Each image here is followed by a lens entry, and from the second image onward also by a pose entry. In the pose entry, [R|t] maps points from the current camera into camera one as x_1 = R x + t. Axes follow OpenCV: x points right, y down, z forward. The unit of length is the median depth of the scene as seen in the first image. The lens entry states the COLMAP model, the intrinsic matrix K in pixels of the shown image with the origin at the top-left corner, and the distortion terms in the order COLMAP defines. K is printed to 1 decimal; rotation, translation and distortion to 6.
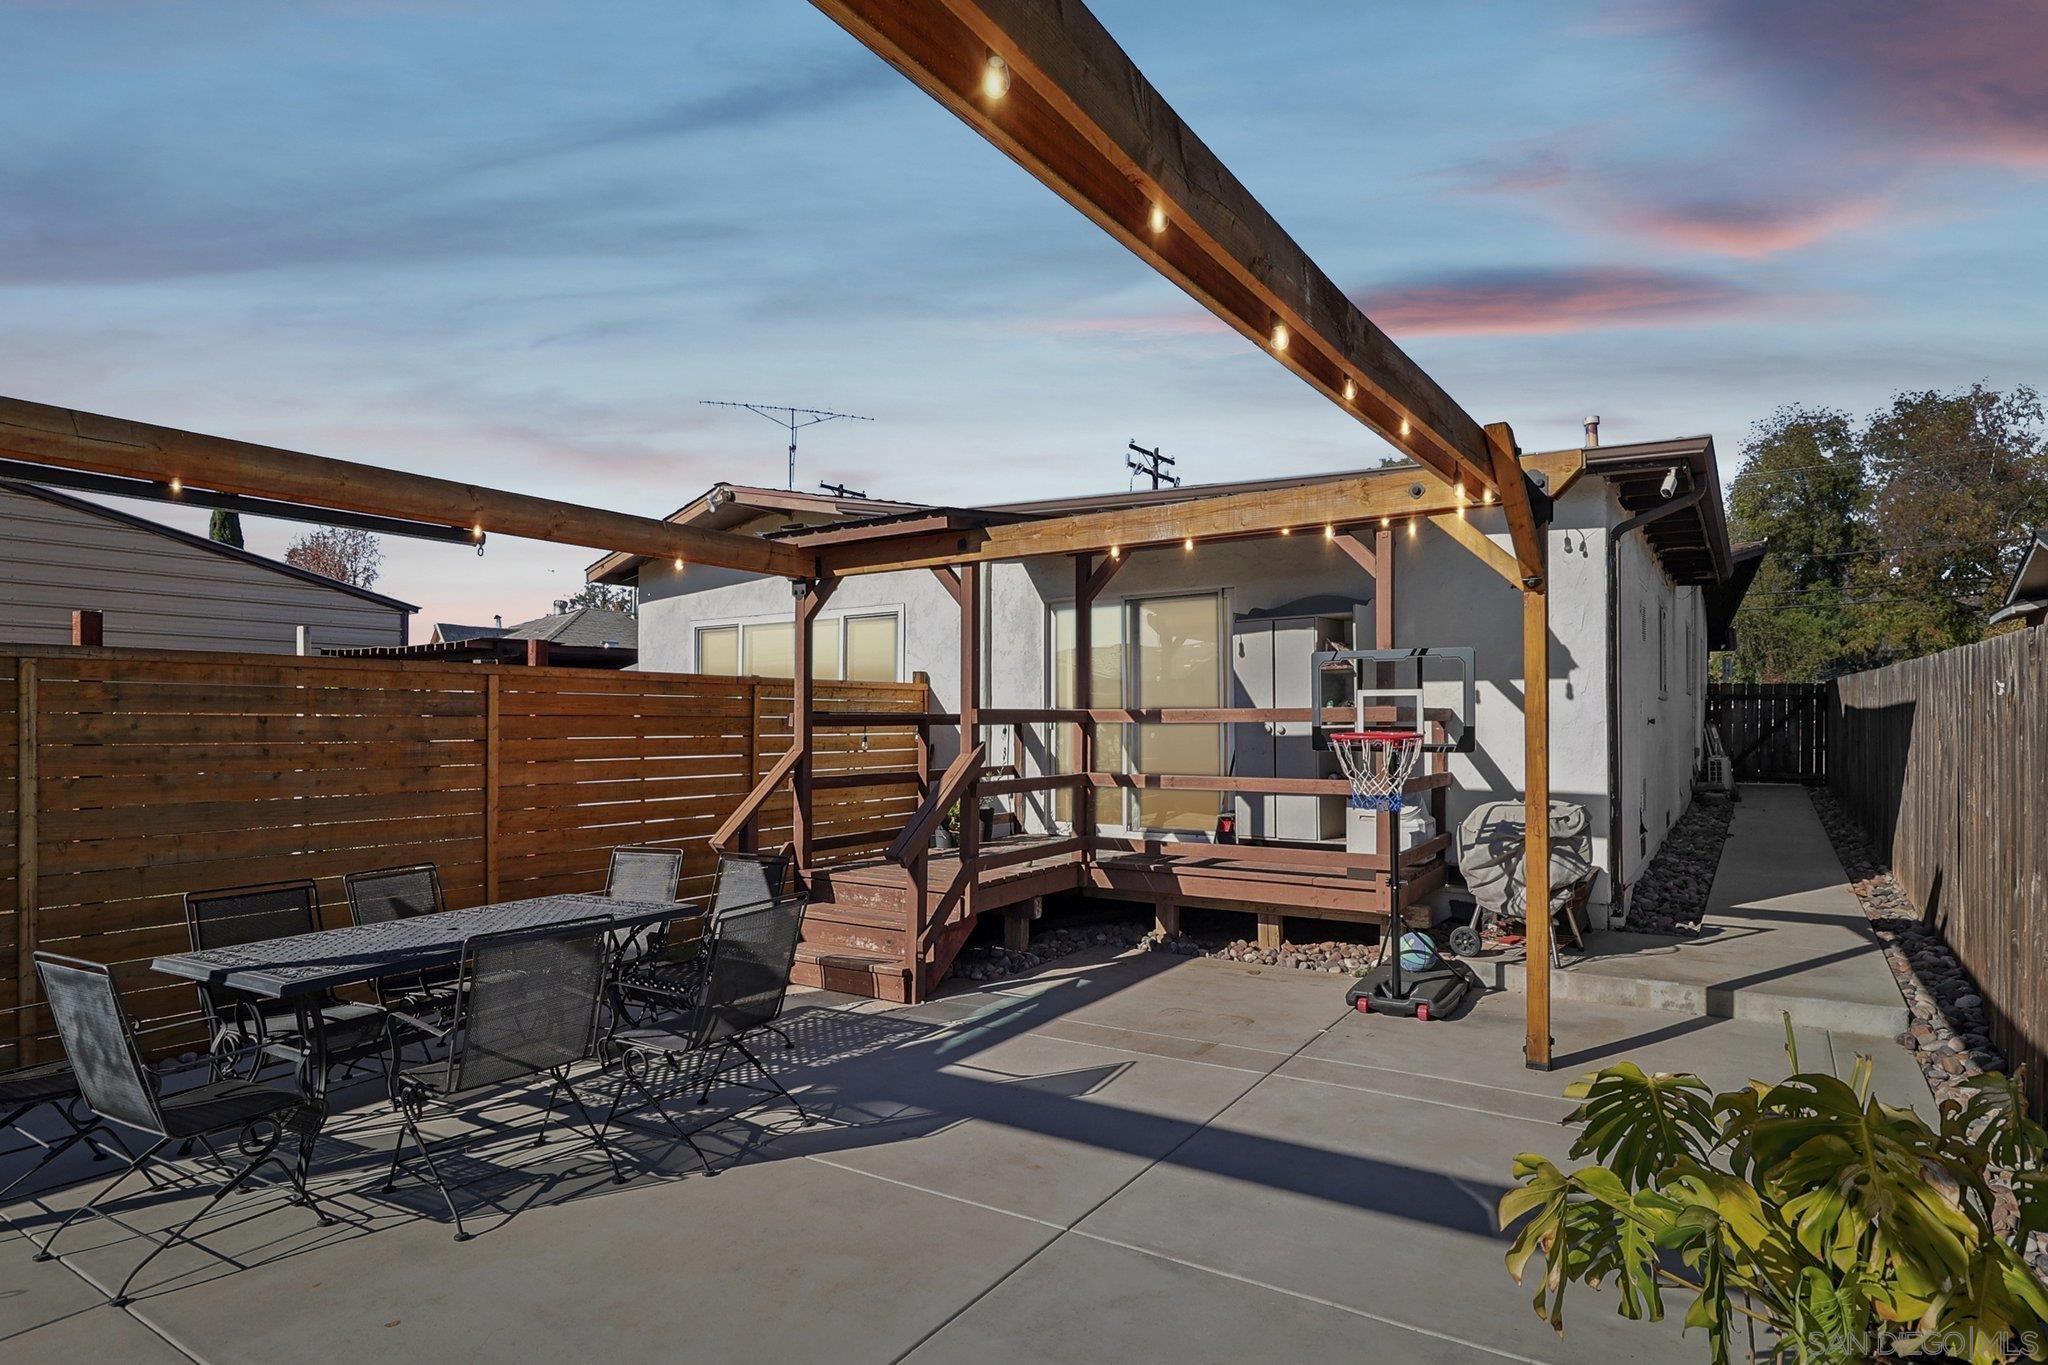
lens RADIAL K [[1075.1, 0, 1026.3], [0, 1075.1, 732.7], [0, 0, 1]] dist [-0.001239, -0.002391]
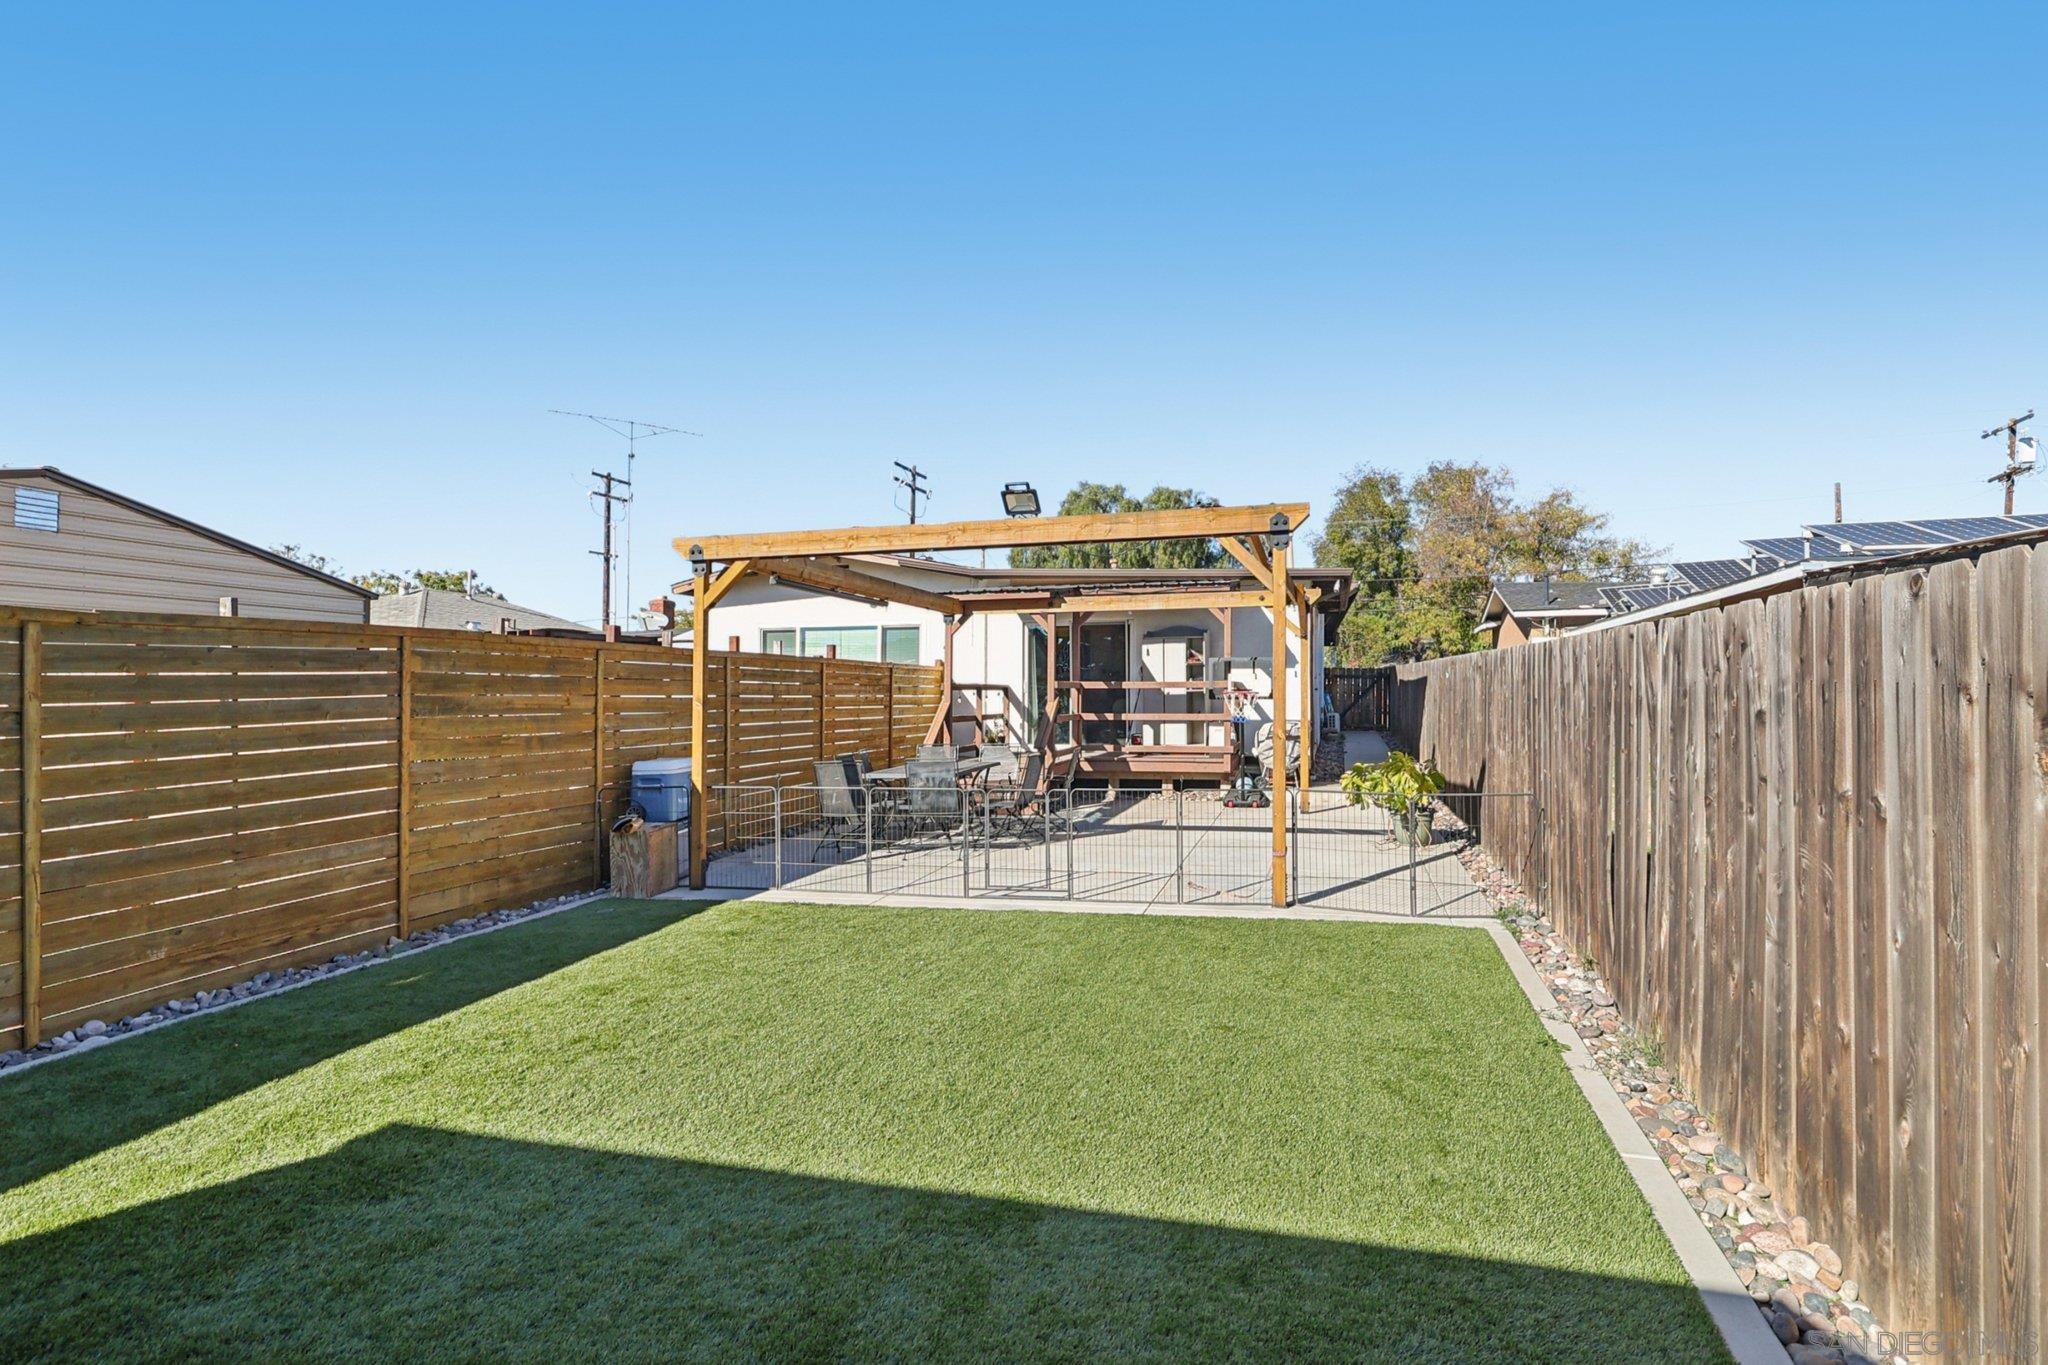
lens RADIAL K [[1031.2, 0, 1025.9], [0, 1031.2, 706.6], [0, 0, 1]] dist [-0.003357, -0.000865]
pose [[0.953915, -0.000898, 0.300077, -0.238651], [0.000736, 1.000000, 0.000655, 0.009453], [-0.300077, -0.000404, 0.953915, -0.311394]]
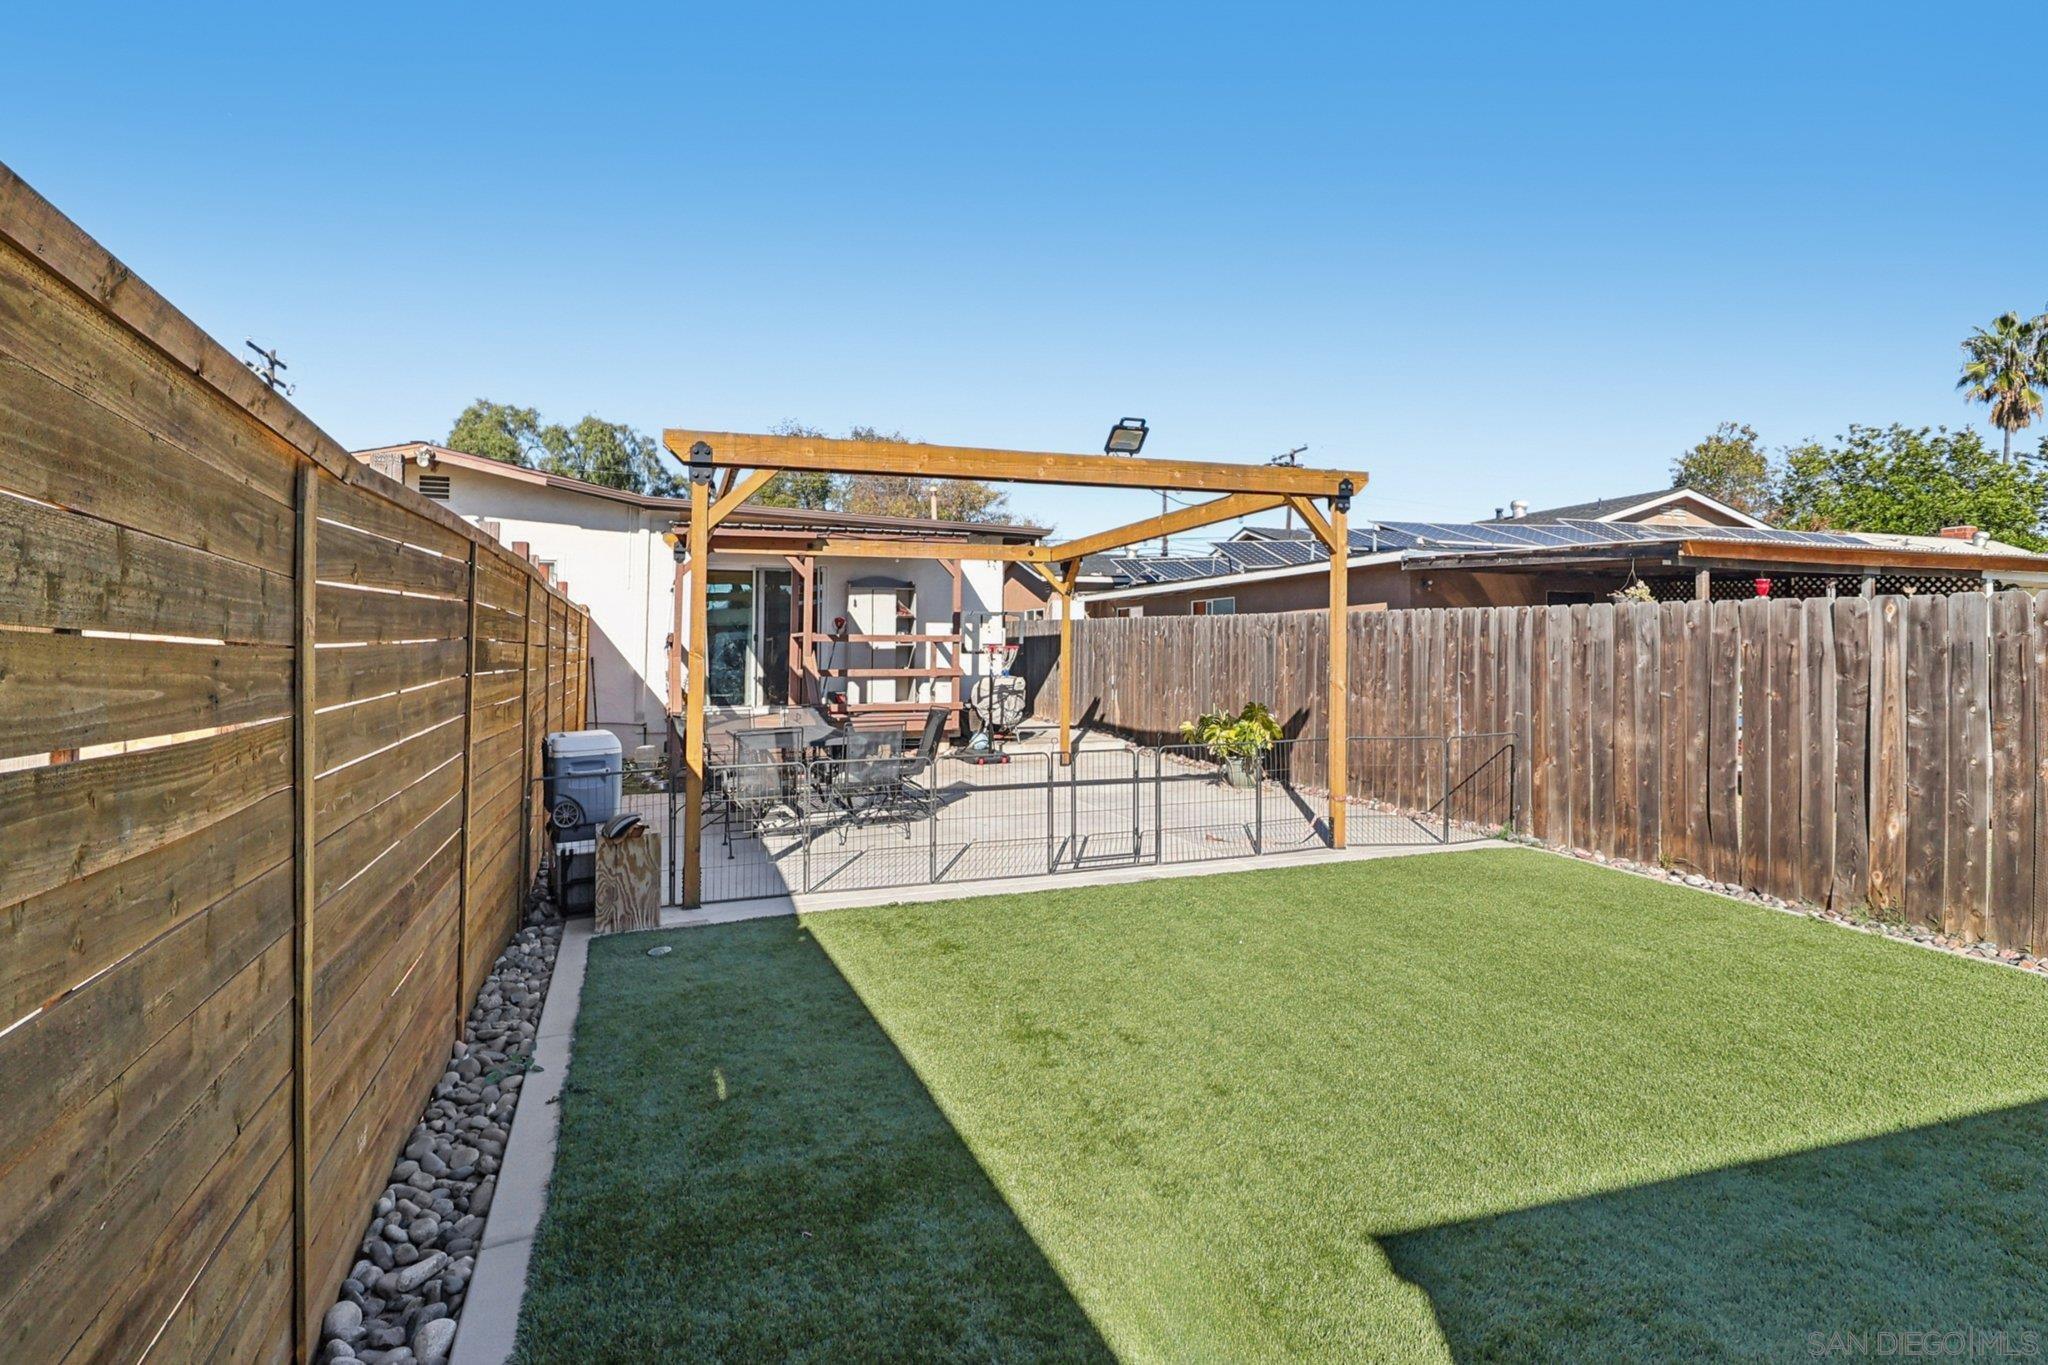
lens RADIAL K [[1060.1, 0, 1031.4], [0, 1060.1, 649.5], [0, 0, 1]] dist [-0.000027, -0.000232]
pose [[0.614057, 0.007380, 0.789227, -0.424559], [0.003277, 0.999924, -0.011899, 0.010694], [-0.789255, 0.009893, 0.613986, -0.151494]]
